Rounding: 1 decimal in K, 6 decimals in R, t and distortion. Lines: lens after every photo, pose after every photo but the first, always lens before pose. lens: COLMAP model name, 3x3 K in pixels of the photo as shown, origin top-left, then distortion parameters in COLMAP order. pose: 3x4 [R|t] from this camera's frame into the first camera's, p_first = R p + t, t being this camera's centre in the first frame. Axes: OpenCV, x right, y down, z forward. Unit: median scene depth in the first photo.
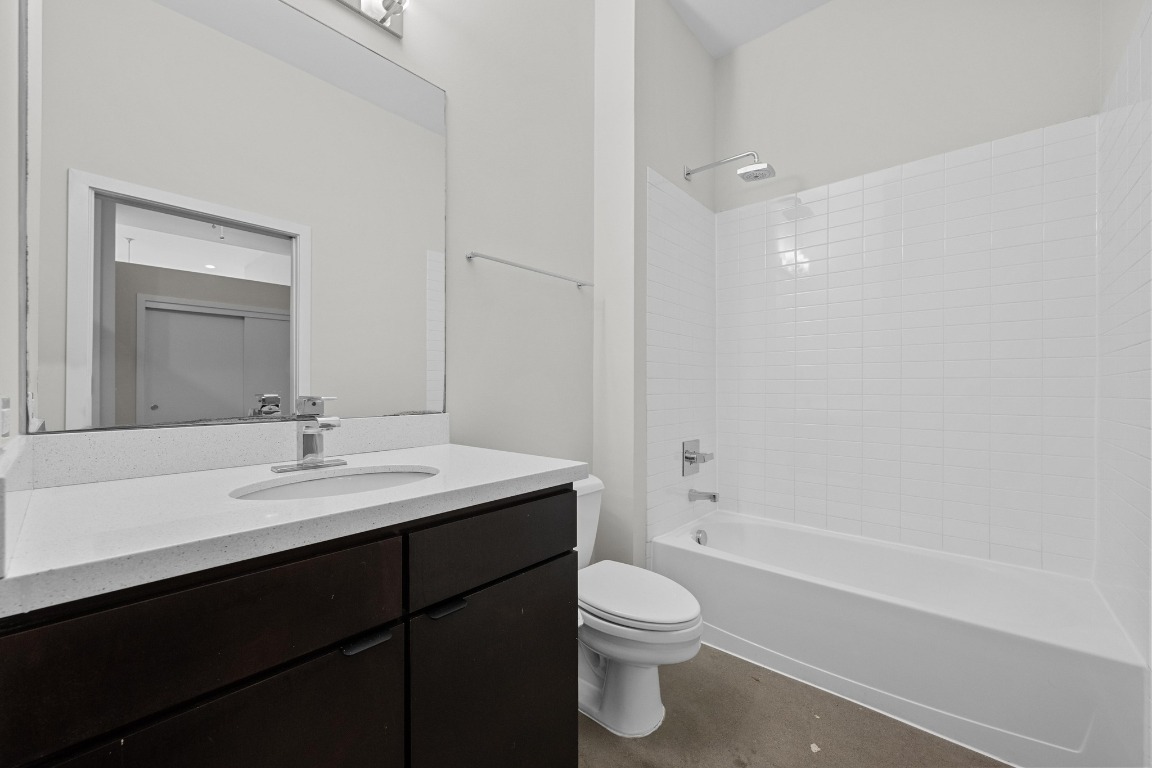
lens RADIAL K [[457.1, 0, 575.2], [0, 457.1, 380.3], [0, 0, 1]] dist [-0.001203, -0.000172]
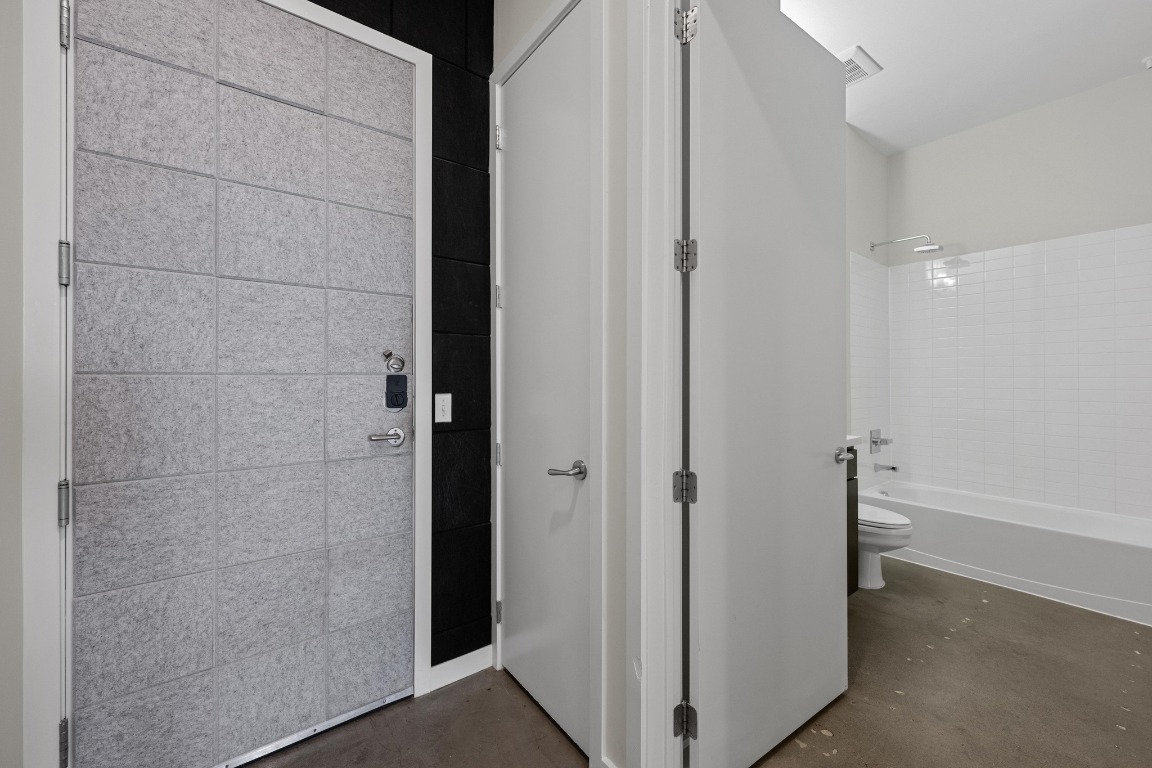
lens RADIAL K [[457.1, 0, 575.2], [0, 457.1, 380.3], [0, 0, 1]] dist [-0.001203, -0.000172]
pose [[0.980639, -0.010020, -0.195567, -0.403935], [0.012586, 0.999850, 0.011884, -0.056802], [0.195419, -0.014115, 0.980618, -0.621270]]
